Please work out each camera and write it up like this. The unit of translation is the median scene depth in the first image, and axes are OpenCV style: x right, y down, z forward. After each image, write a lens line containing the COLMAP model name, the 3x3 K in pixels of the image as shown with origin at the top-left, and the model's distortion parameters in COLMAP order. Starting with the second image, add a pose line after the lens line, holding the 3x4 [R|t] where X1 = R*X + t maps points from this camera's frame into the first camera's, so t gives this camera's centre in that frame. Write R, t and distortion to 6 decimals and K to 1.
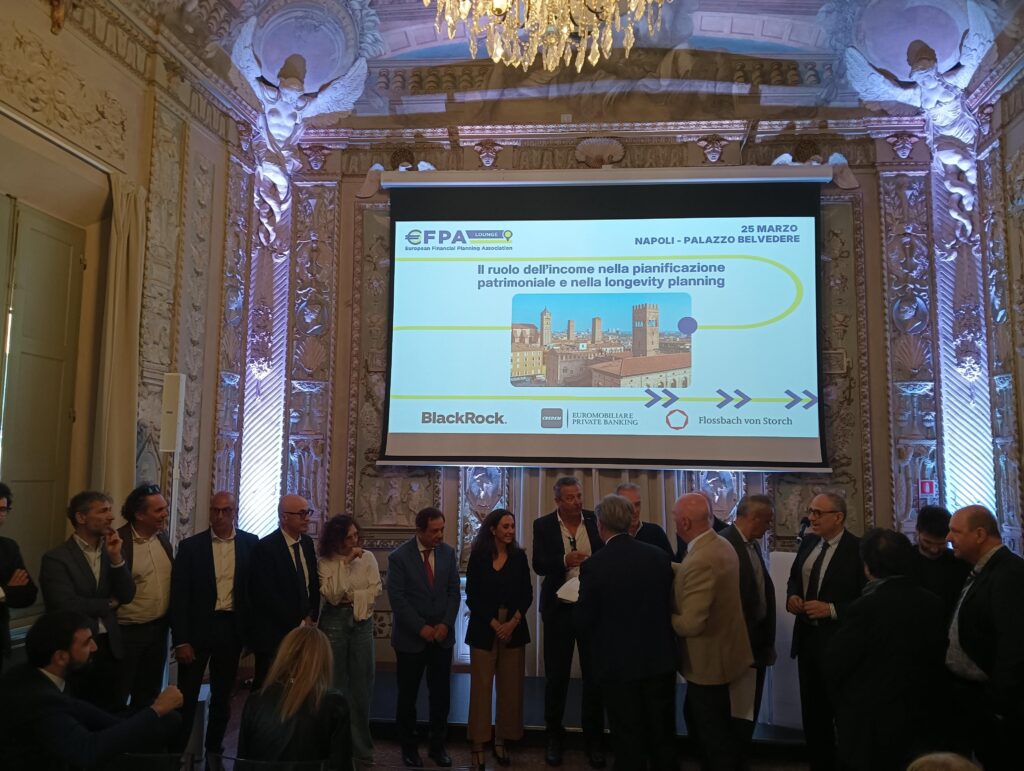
lens RADIAL K [[849.0, 0, 512.4], [0, 849.0, 389.3], [0, 0, 1]] dist [0.076723, -0.113037]
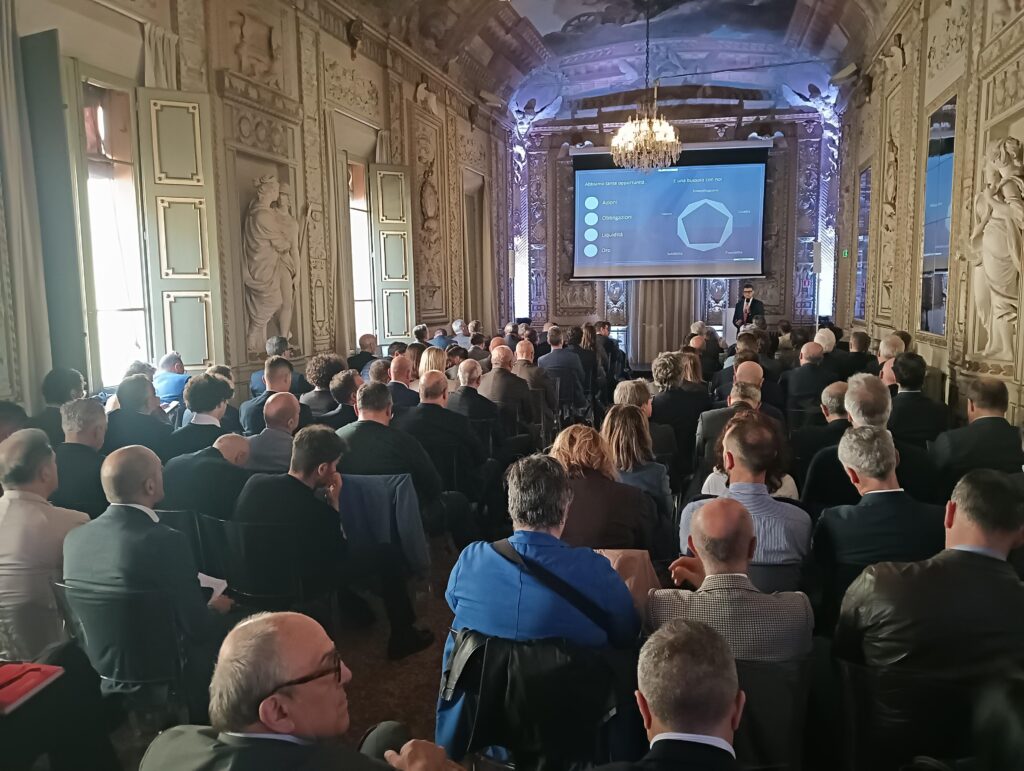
lens RADIAL K [[877.8, 0, 492.5], [0, 877.8, 411.8], [0, 0, 1]] dist [0.086548, -0.125862]
pose [[0.994106, -0.008009, -0.108118, -0.110511], [0.034765, 0.968152, 0.247936, -0.171002], [0.102689, -0.250233, 0.962724, -1.460843]]
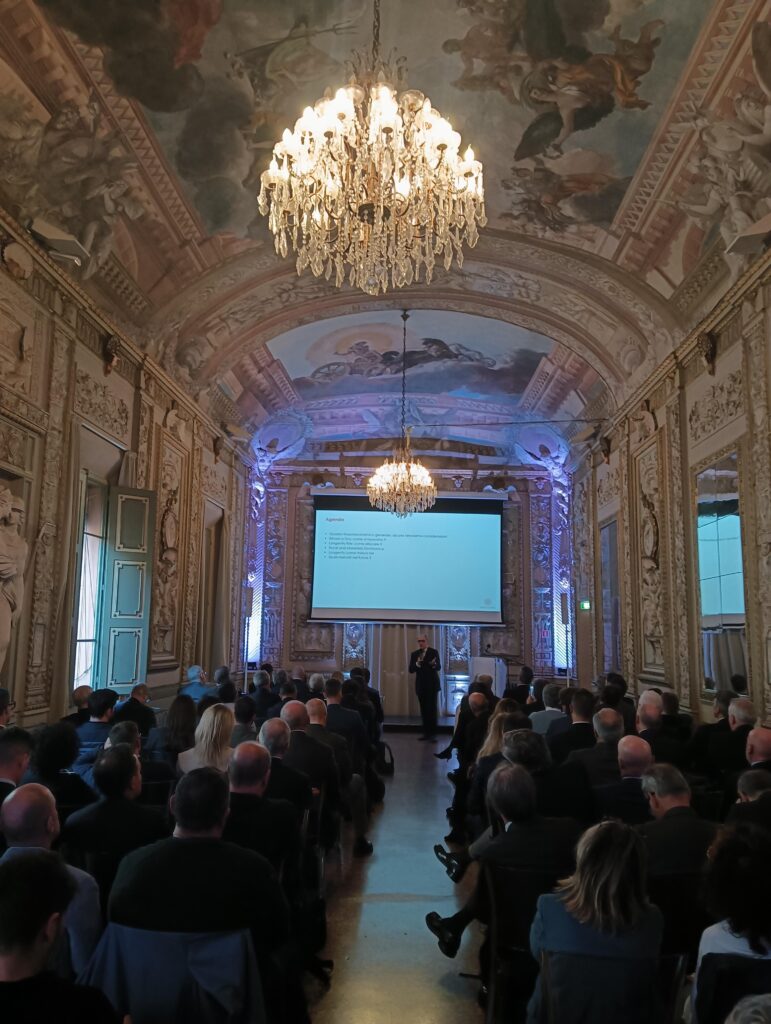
lens RADIAL K [[877.8, 0, 383.7], [0, 877.8, 499.2], [0, 0, 1]] dist [0.086548, -0.125862]
pose [[0.993625, 0.022154, 0.110535, -0.219320], [-0.018480, 0.999246, -0.034147, -0.155178], [-0.111208, 0.031887, 0.993285, -1.294640]]
